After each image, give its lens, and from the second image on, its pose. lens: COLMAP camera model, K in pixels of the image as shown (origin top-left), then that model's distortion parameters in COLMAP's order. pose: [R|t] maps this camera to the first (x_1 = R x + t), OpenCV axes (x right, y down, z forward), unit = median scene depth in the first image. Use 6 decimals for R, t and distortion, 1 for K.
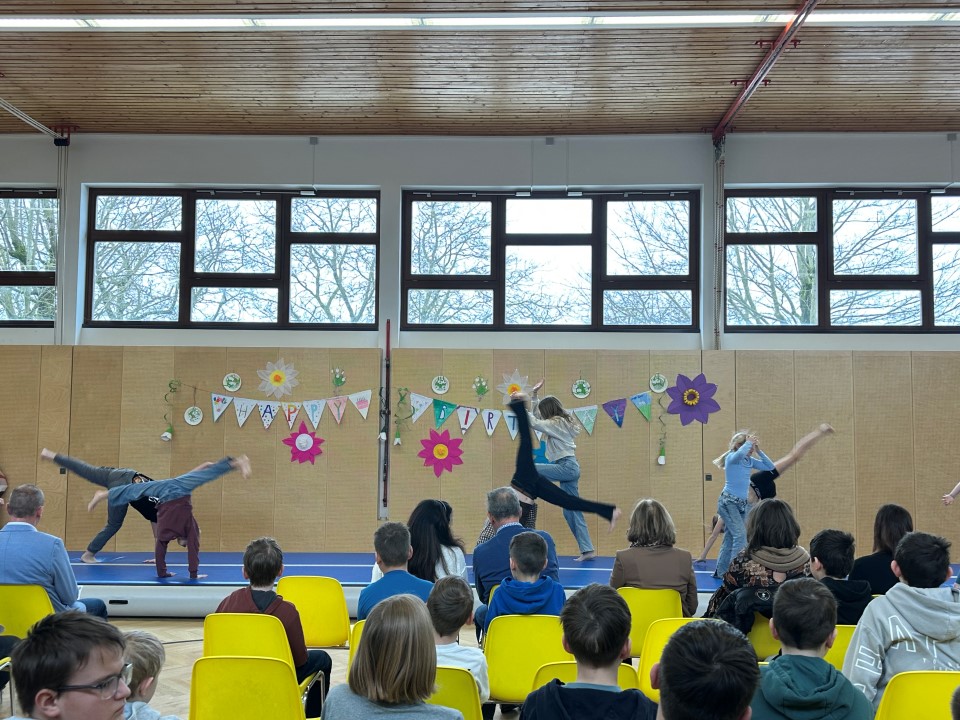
lens RADIAL K [[878.2, 0, 478.7], [0, 878.2, 370.4], [0, 0, 1]] dist [0.150689, -0.256411]
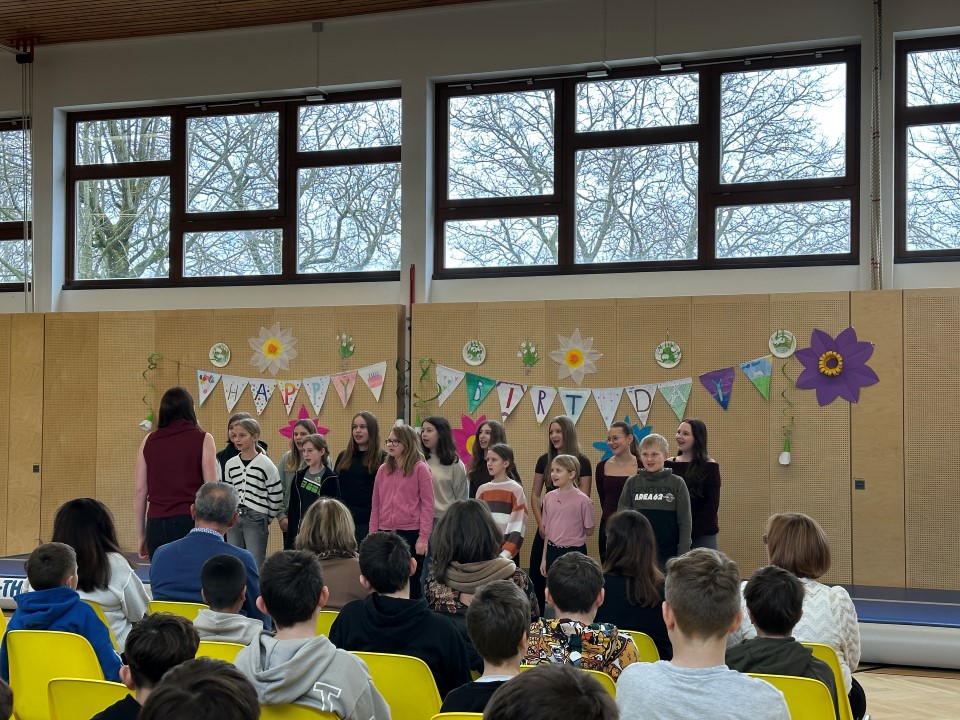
lens RADIAL K [[1293.4, 0, 467.1], [0, 1293.4, 376.1], [0, 0, 1]] dist [0.114683, -0.037478]
pose [[0.954435, -0.015535, -0.298013, 0.263361], [0.025919, 0.999186, 0.030923, 0.002471], [0.297290, -0.037238, 0.954061, -0.013024]]
